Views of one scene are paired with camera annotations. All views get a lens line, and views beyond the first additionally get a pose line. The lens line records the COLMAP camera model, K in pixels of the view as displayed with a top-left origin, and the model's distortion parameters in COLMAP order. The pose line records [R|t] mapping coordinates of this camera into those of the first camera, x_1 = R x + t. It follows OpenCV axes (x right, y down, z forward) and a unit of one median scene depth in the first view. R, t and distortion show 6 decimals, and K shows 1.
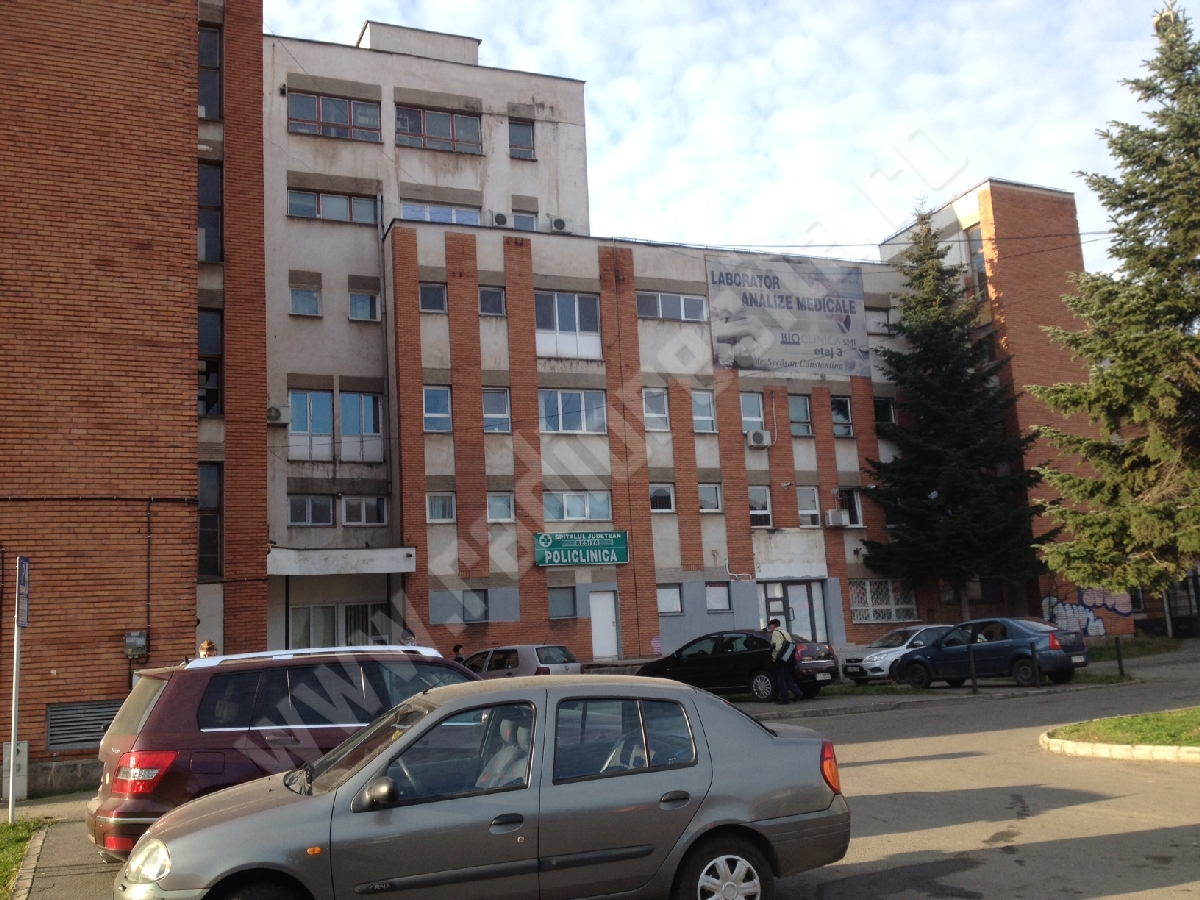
lens RADIAL K [[1112.5, 0, 602.0], [0, 1112.5, 443.3], [0, 0, 1]] dist [0.208797, -0.487434]
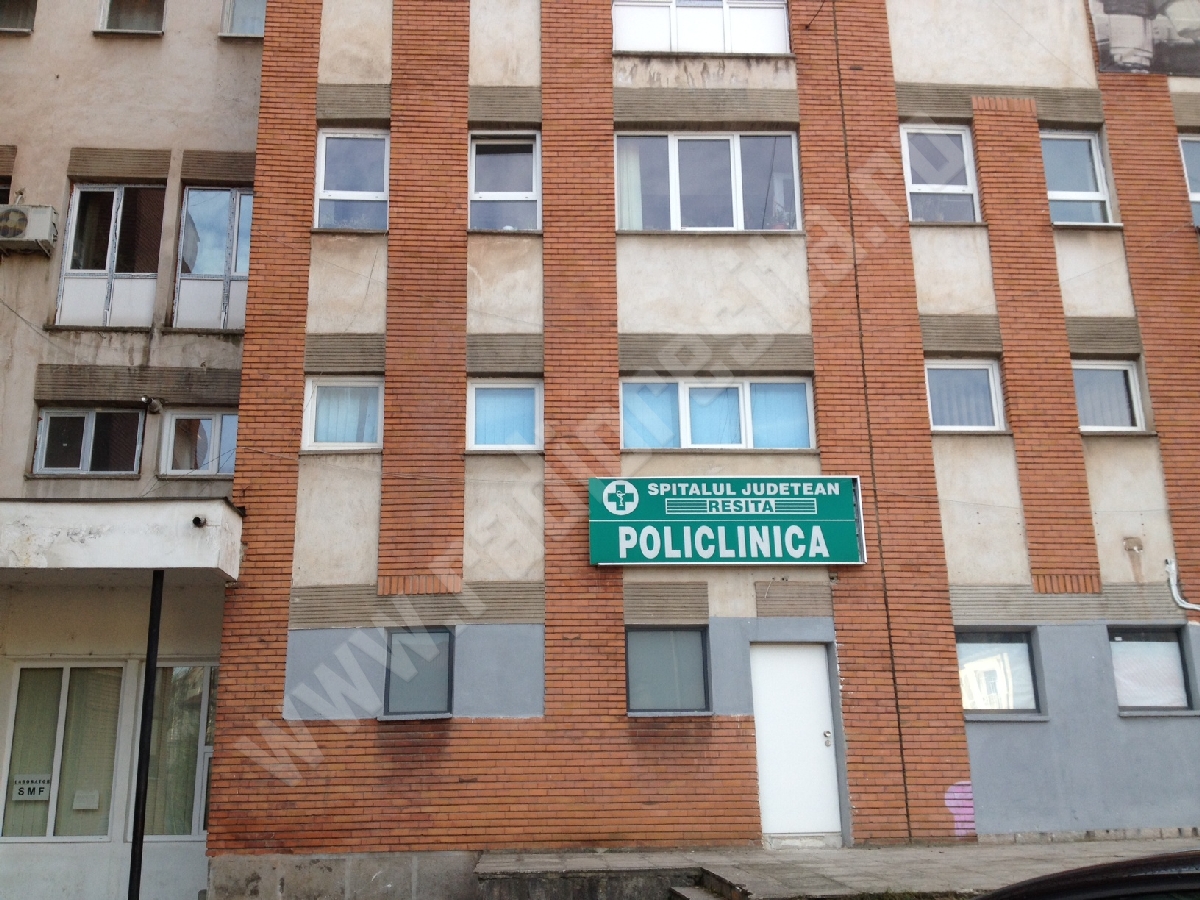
lens RADIAL K [[1112.5, 0, 602.0], [0, 1112.5, 443.3], [0, 0, 1]] dist [0.208797, -0.487434]
pose [[0.948373, -0.048616, -0.313407, 0.059231], [0.017947, 0.994825, -0.100010, 0.104321], [0.316647, 0.089222, 0.944338, 0.639059]]
